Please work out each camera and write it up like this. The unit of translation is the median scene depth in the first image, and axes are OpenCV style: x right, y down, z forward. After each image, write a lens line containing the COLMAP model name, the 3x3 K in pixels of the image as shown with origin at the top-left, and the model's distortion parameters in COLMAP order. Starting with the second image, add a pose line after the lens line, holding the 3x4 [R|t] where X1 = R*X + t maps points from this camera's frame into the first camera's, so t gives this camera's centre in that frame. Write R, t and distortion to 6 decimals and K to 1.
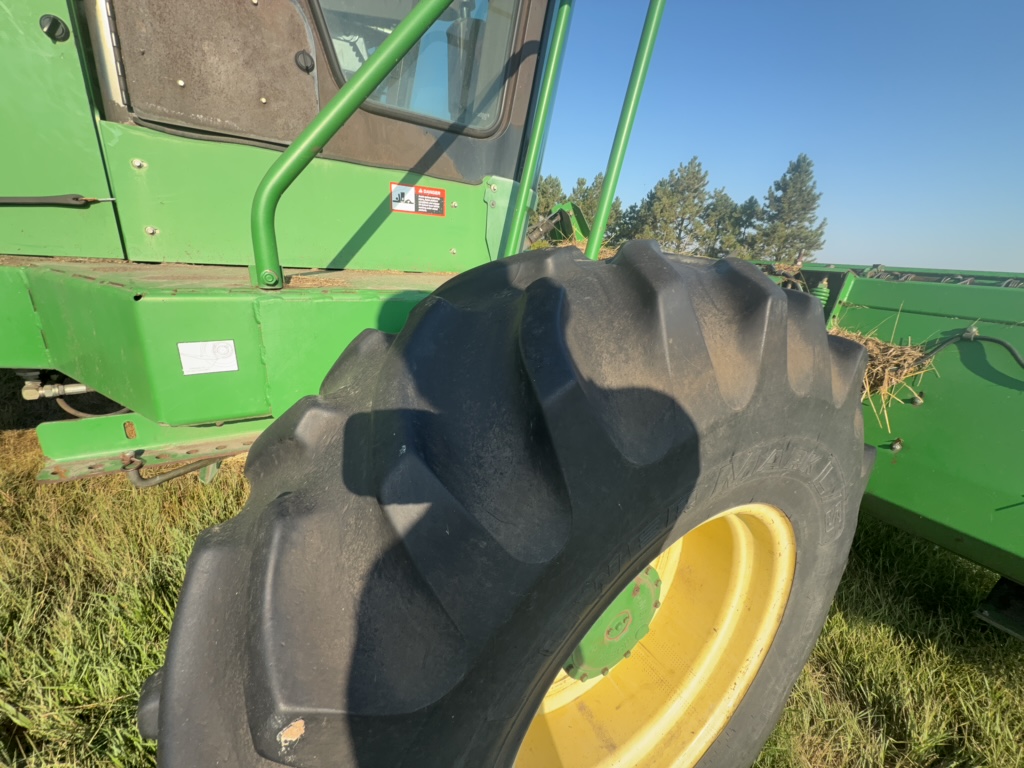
lens RADIAL K [[407.2, 0, 512.0], [0, 407.2, 384.0], [0, 0, 1]] dist [0.001001, -0.000006]
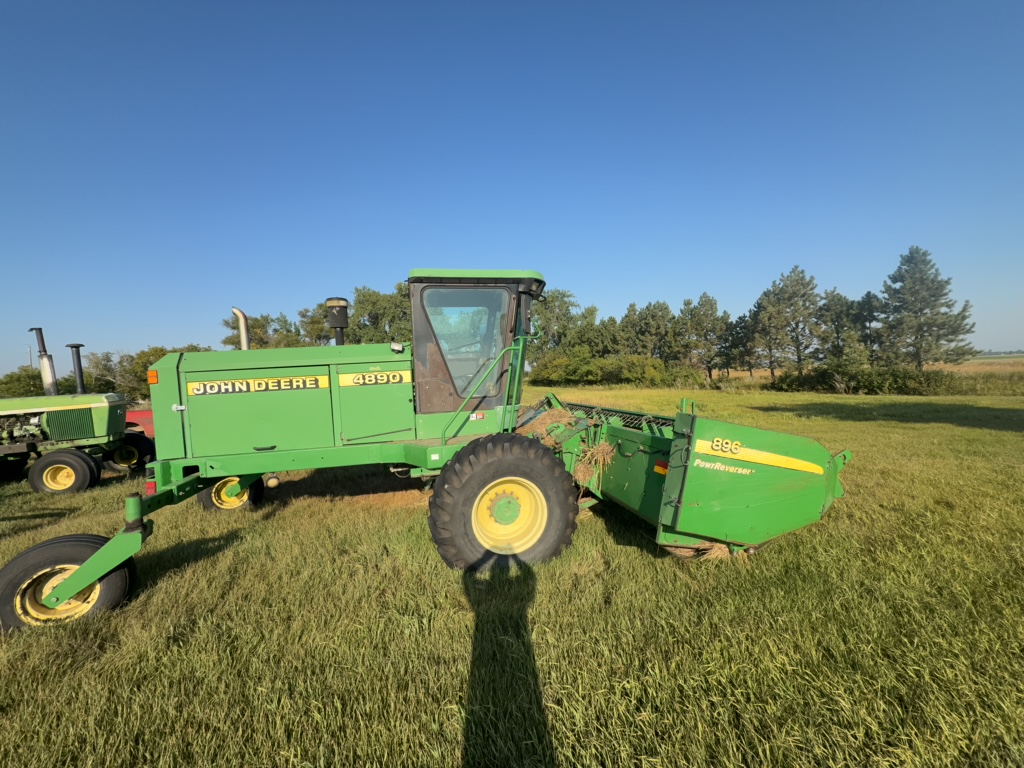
lens RADIAL K [[407.2, 0, 512.0], [0, 407.2, 384.0], [0, 0, 1]] dist [0.001001, -0.000006]
pose [[0.945284, -0.110537, -0.306951, 0.061251], [0.018820, 0.957763, -0.286944, 0.017217], [0.325704, 0.265466, 0.907438, -0.115740]]
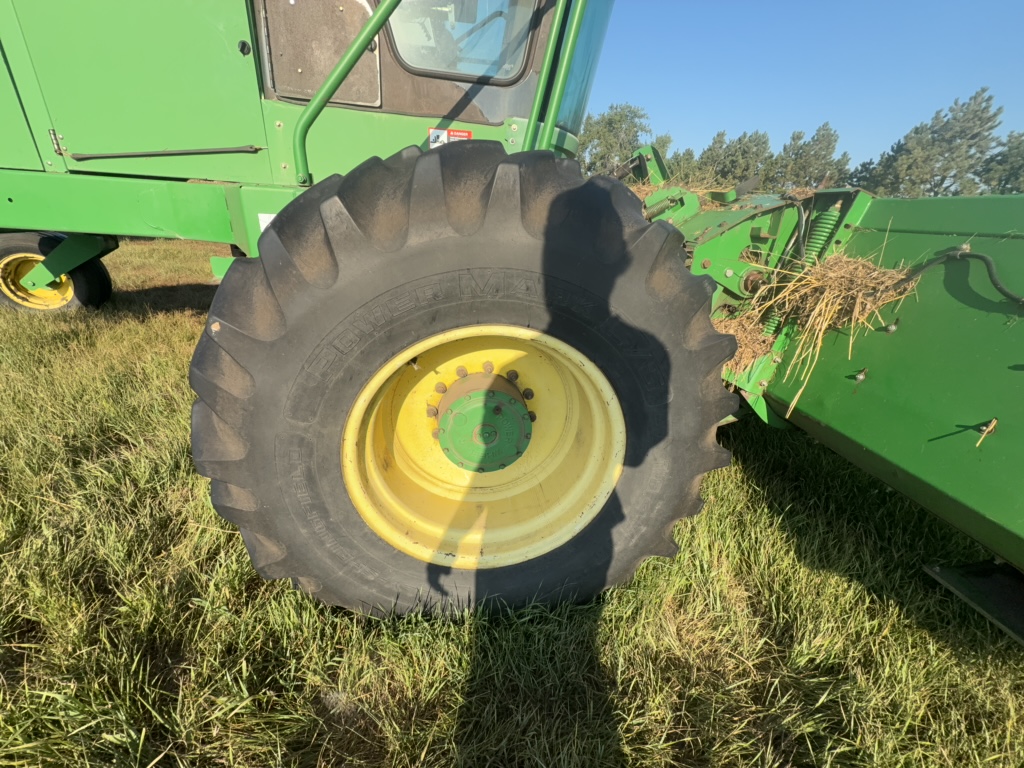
lens RADIAL K [[407.2, 0, 512.0], [0, 407.2, 384.0], [0, 0, 1]] dist [0.001001, -0.000006]
pose [[0.918126, 0.148684, -0.367339, 0.026692], [-0.125863, 0.988359, 0.085467, 0.009218], [0.375770, -0.032235, 0.926152, -0.008513]]
